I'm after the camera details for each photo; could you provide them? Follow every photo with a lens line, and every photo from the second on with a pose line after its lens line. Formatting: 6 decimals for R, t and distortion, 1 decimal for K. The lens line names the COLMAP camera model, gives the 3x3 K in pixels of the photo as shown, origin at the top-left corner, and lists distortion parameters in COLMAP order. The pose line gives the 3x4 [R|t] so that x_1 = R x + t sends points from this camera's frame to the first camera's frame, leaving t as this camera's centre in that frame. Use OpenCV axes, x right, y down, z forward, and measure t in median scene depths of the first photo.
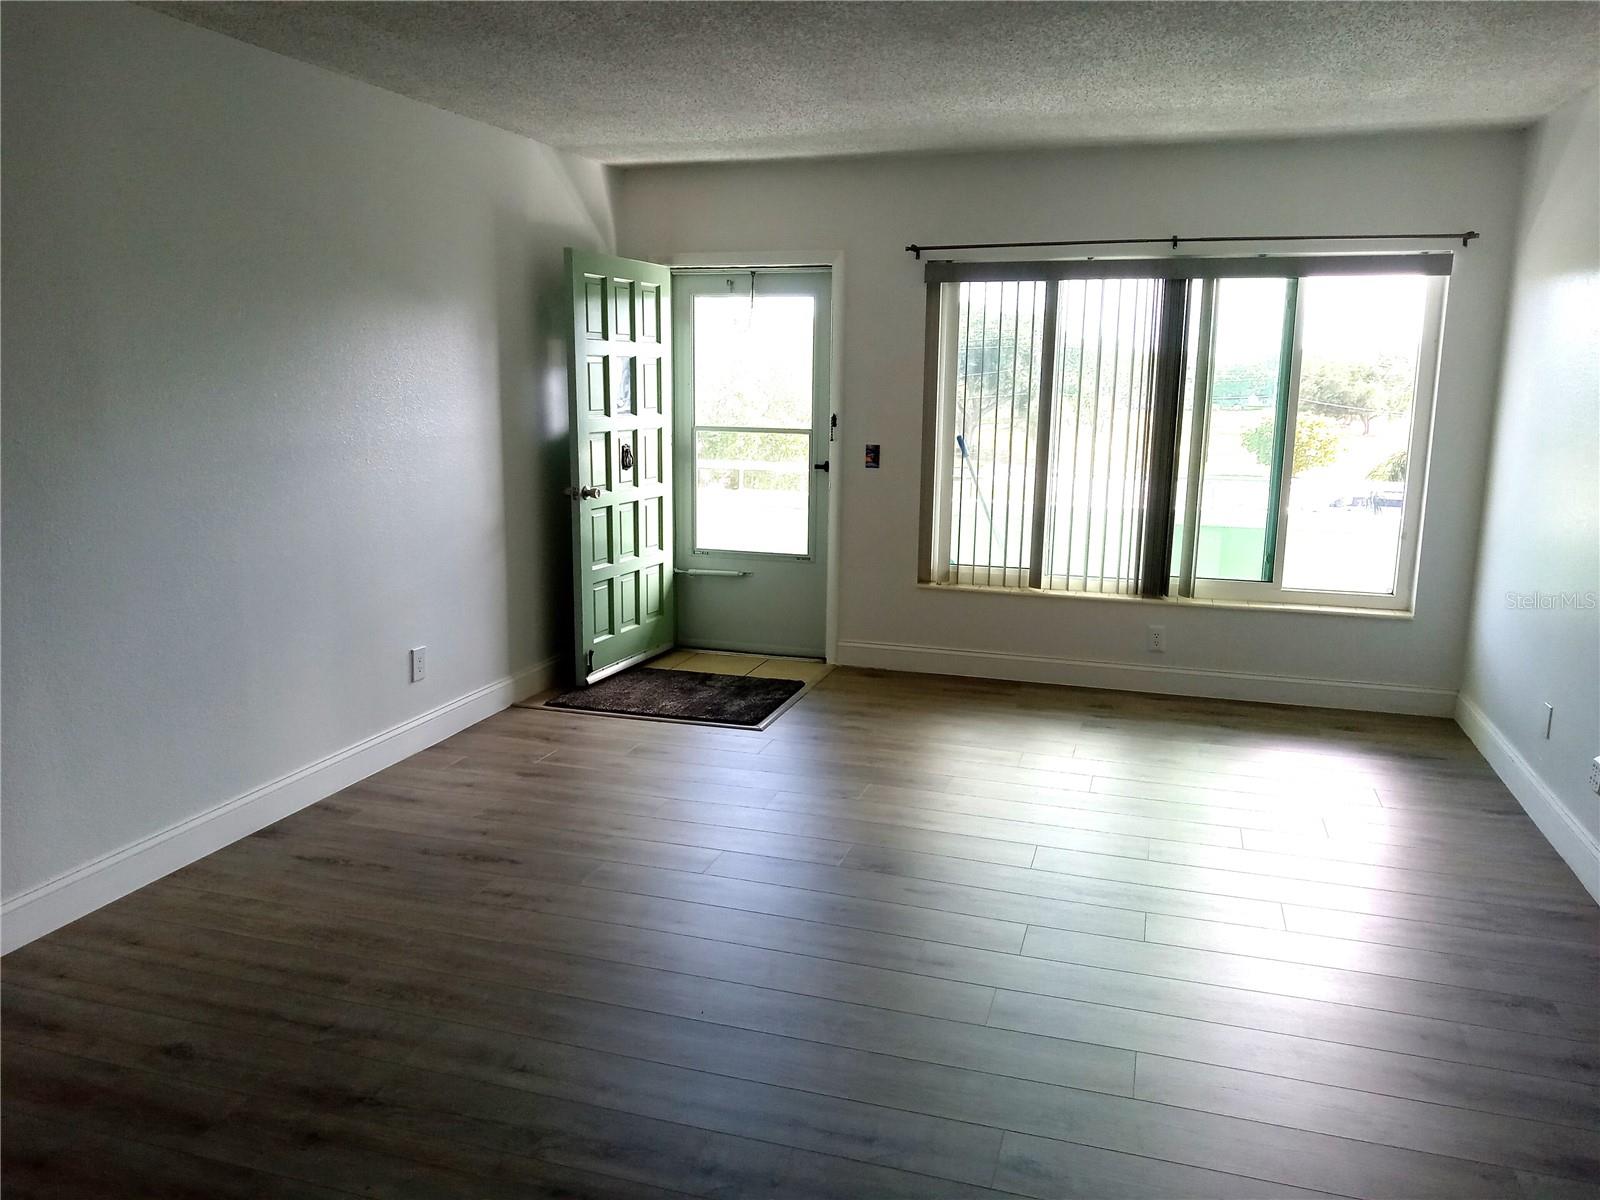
lens RADIAL K [[1203.7, 0, 795.2], [0, 1203.7, 606.1], [0, 0, 1]] dist [0.025838, -0.049358]
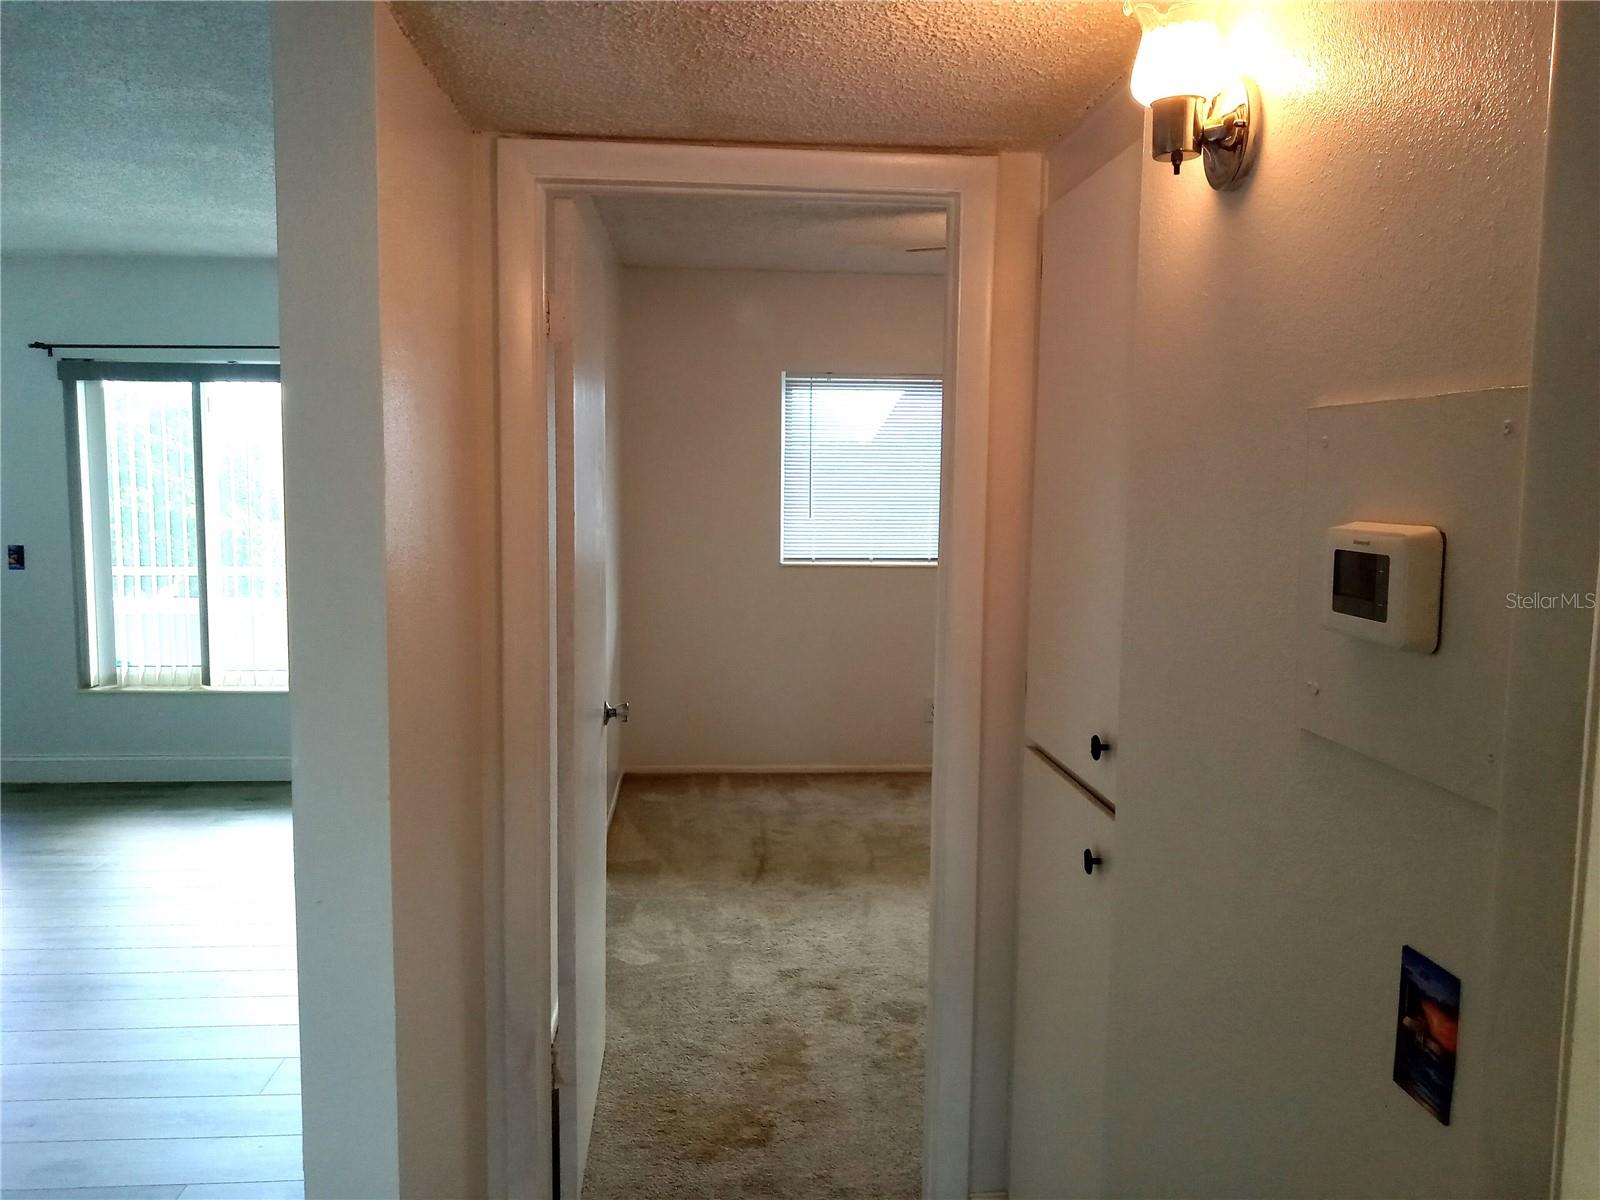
lens RADIAL K [[1203.7, 0, 797.1], [0, 1203.7, 598.5], [0, 0, 1]] dist [0.025838, -0.049358]
pose [[0.932257, -0.036704, 0.359929, 0.308721], [0.068908, 0.994643, -0.077051, 0.024905], [-0.355173, 0.096633, 0.929792, -0.106519]]
